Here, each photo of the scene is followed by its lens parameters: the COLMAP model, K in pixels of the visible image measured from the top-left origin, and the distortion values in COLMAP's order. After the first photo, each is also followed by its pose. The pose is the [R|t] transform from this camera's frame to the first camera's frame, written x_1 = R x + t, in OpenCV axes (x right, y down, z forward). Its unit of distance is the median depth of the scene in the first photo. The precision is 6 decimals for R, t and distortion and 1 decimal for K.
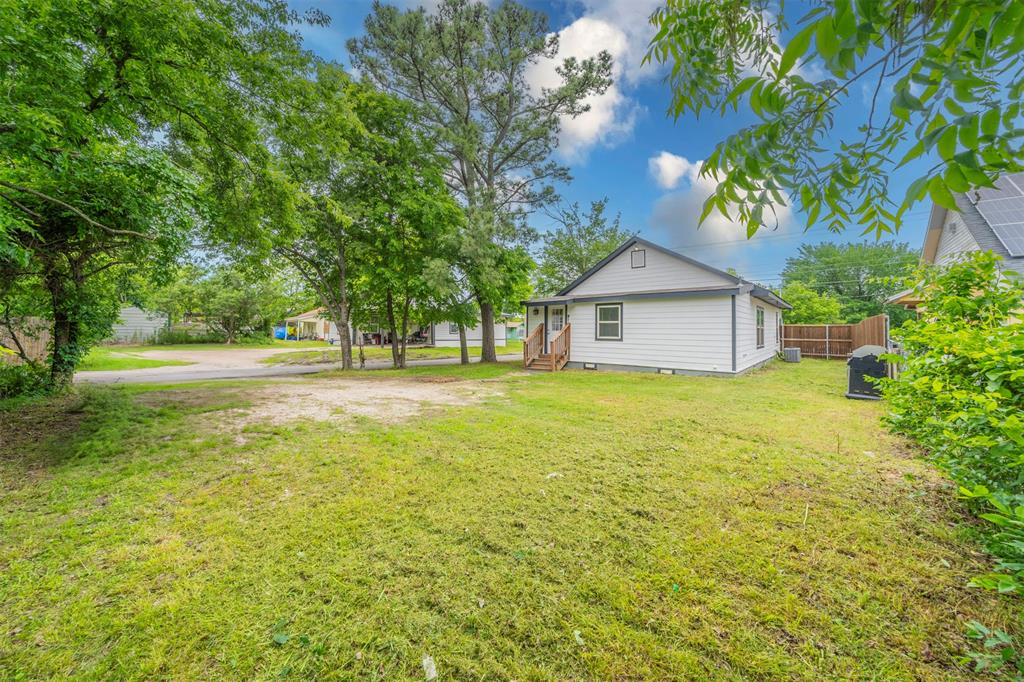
lens RADIAL K [[360.5, 0, 509.2], [0, 360.5, 331.3], [0, 0, 1]] dist [-0.000213, -0.000022]
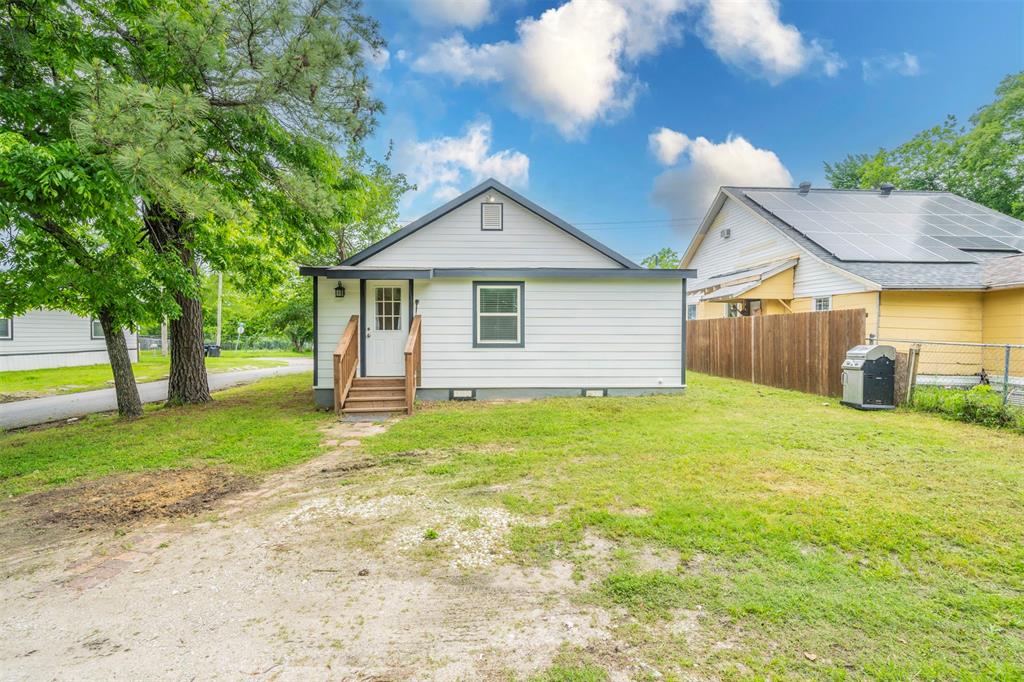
lens RADIAL K [[470.7, 0, 512.0], [0, 470.7, 341.0], [0, 0, 1]] dist [0.000555, 0.000031]
pose [[0.734156, -0.016371, 0.678784, -0.207428], [0.006142, 0.999829, 0.017470, 0.003460], [-0.678953, -0.008657, 0.734130, 0.428695]]
